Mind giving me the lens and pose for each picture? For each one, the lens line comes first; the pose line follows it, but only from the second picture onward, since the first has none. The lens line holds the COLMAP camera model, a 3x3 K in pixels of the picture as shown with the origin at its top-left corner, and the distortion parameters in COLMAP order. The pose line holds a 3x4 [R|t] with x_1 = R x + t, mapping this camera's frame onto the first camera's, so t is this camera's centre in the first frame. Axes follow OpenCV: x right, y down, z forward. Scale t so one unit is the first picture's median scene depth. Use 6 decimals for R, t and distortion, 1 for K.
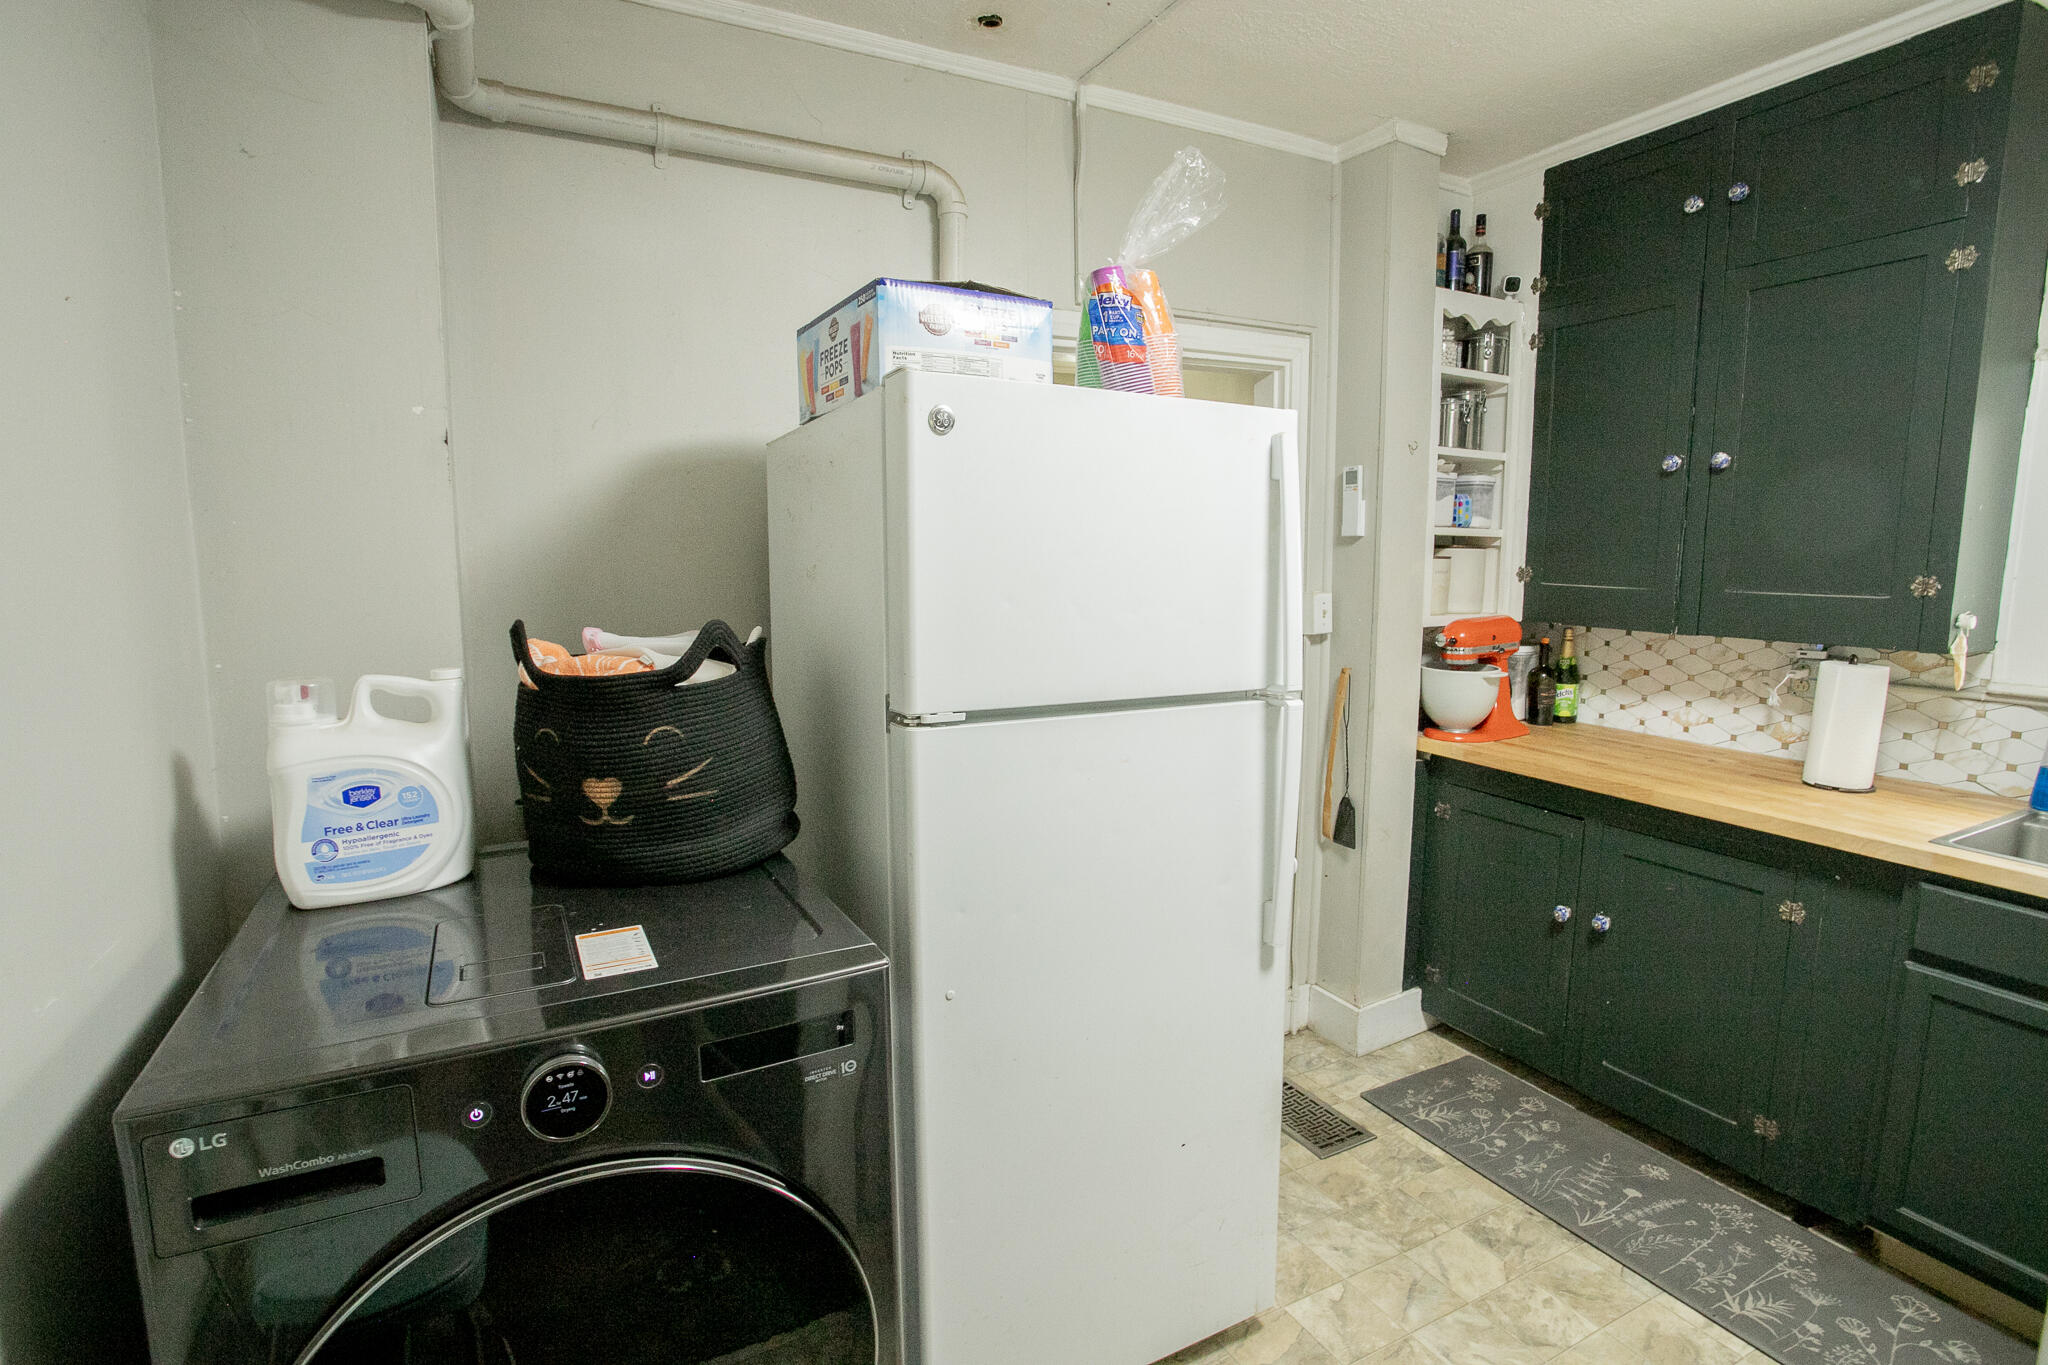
lens RADIAL K [[996.6, 0, 1015.0], [0, 996.6, 677.8], [0, 0, 1]] dist [-0.083327, 0.040205]
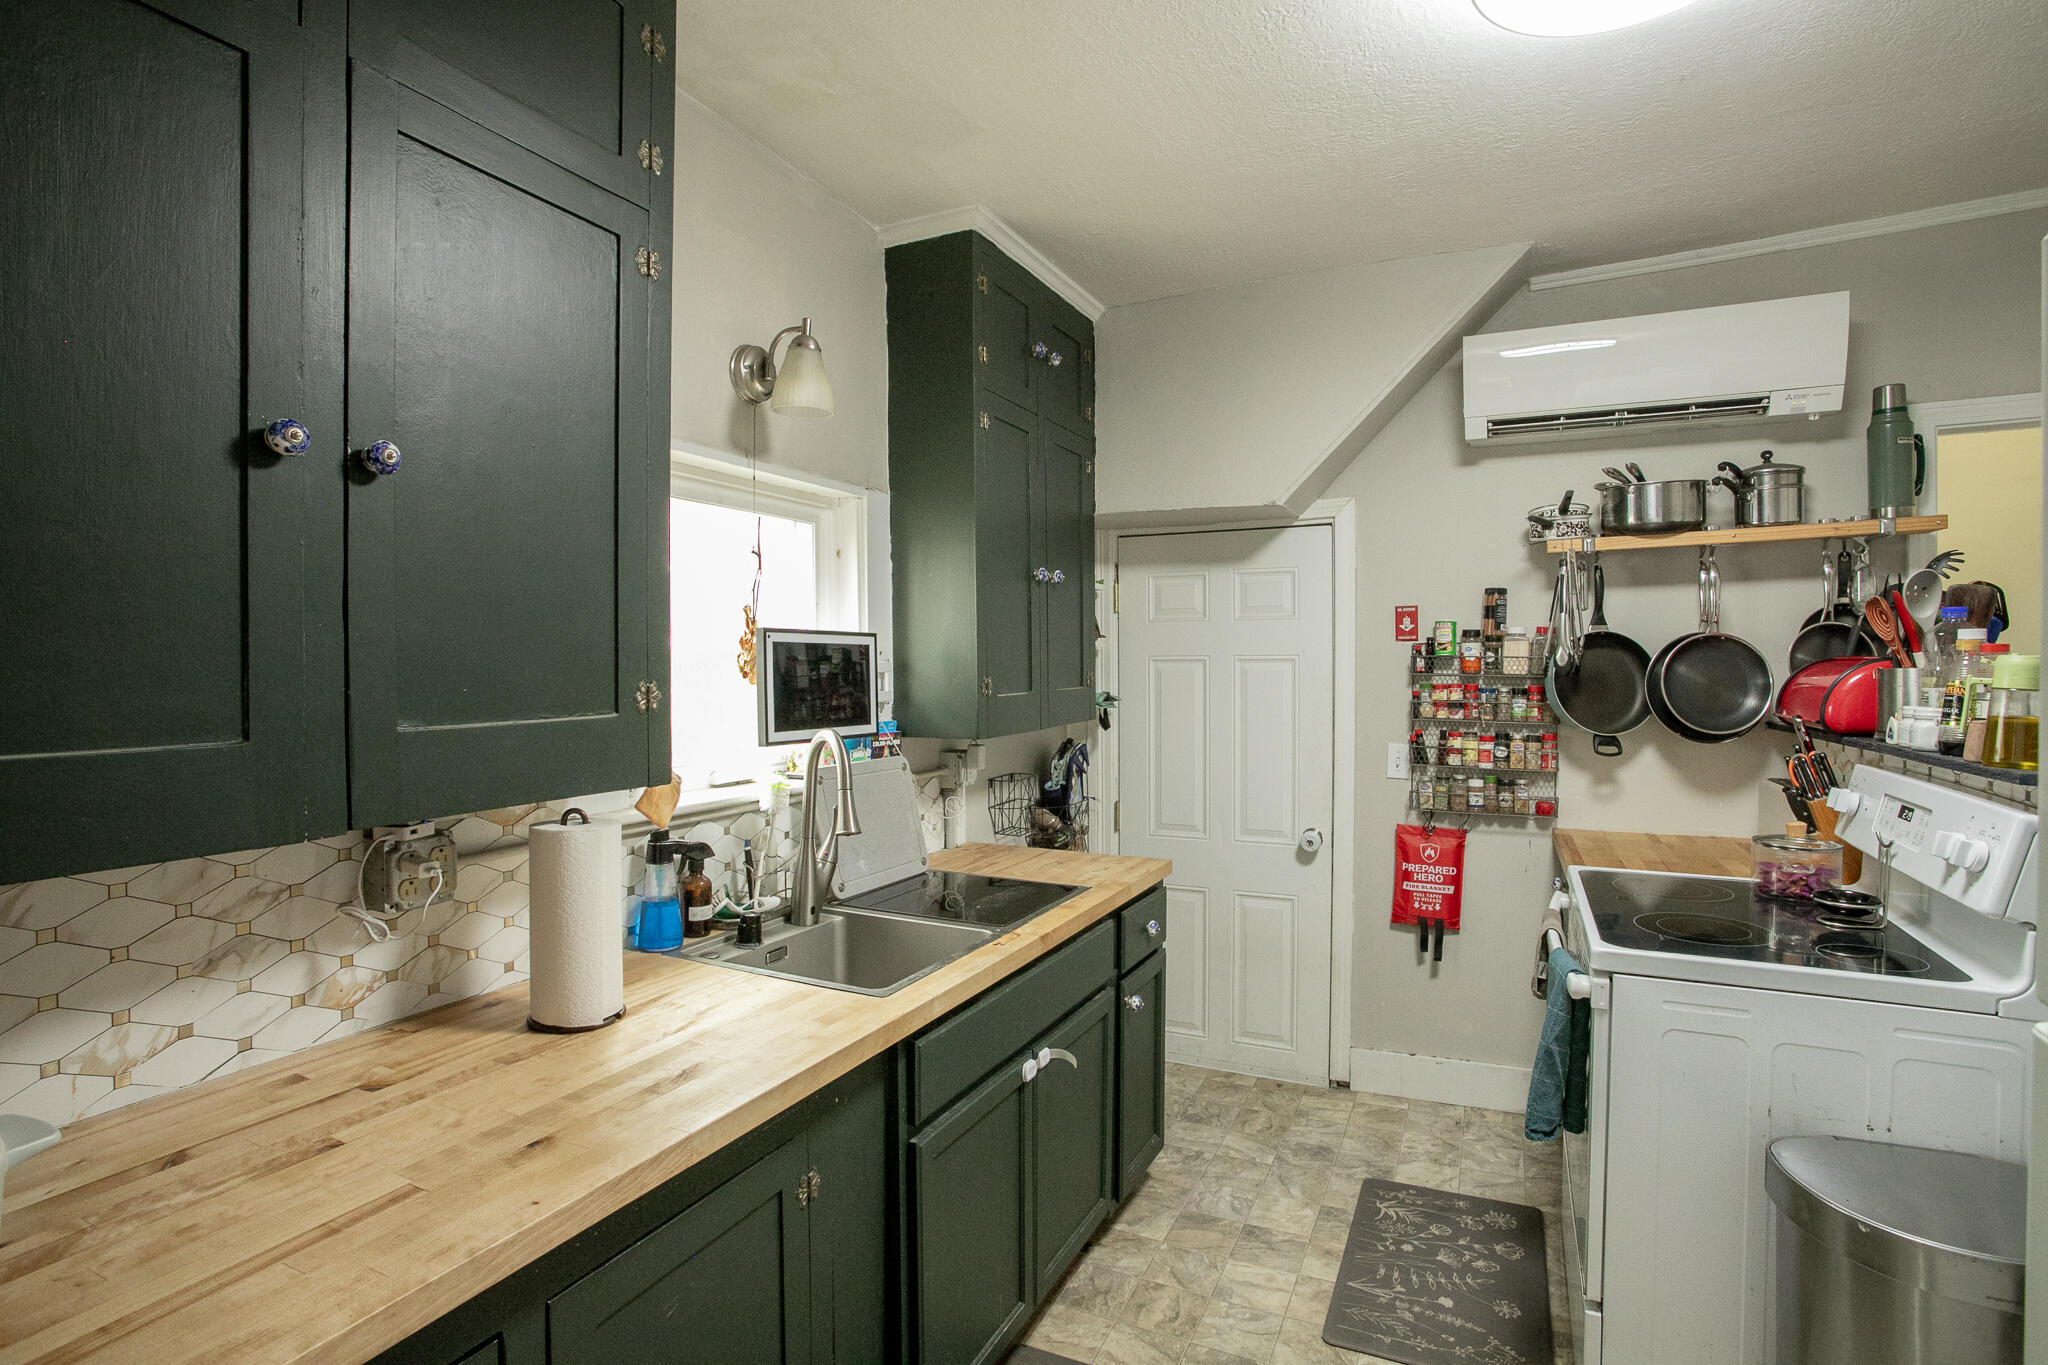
lens RADIAL K [[988.7, 0, 1023.1], [0, 988.7, 679.1], [0, 0, 1]] dist [-0.068327, 0.023466]
pose [[-0.607520, -0.010389, 0.794237, 0.140931], [0.111241, 0.988947, 0.098026, -0.109199], [-0.786476, 0.147905, -0.599649, 0.890221]]
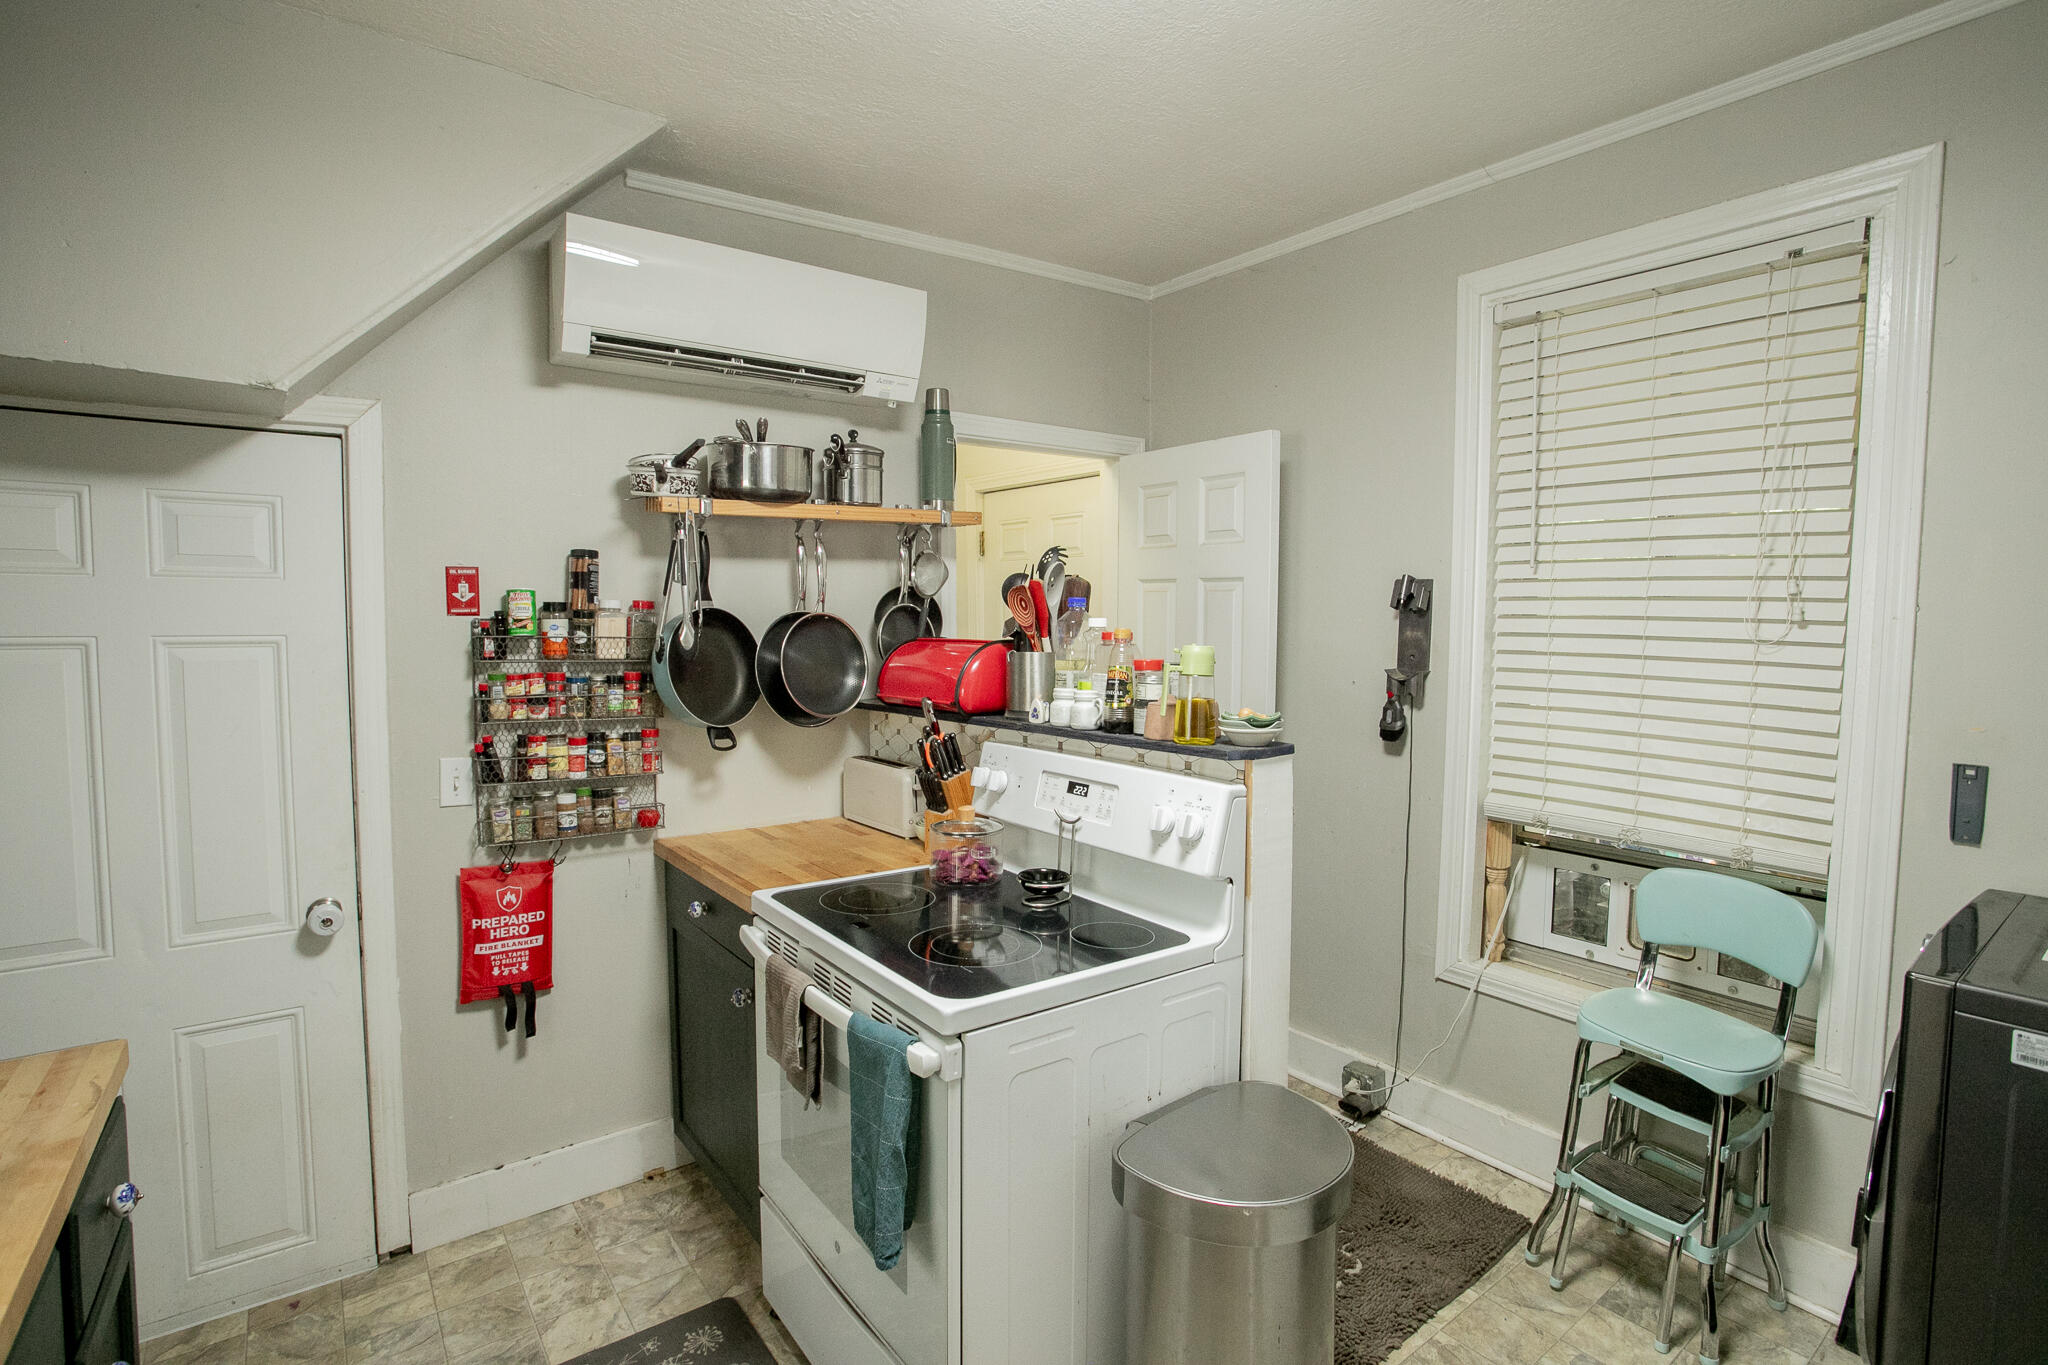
lens RADIAL K [[996.6, 0, 1015.0], [0, 996.6, 677.8], [0, 0, 1]] dist [-0.083327, 0.040205]
pose [[-0.986175, 0.007523, -0.165535, 0.447313], [-0.023911, 0.982054, 0.187079, -0.104535], [0.163972, 0.188451, -0.968297, 0.731441]]
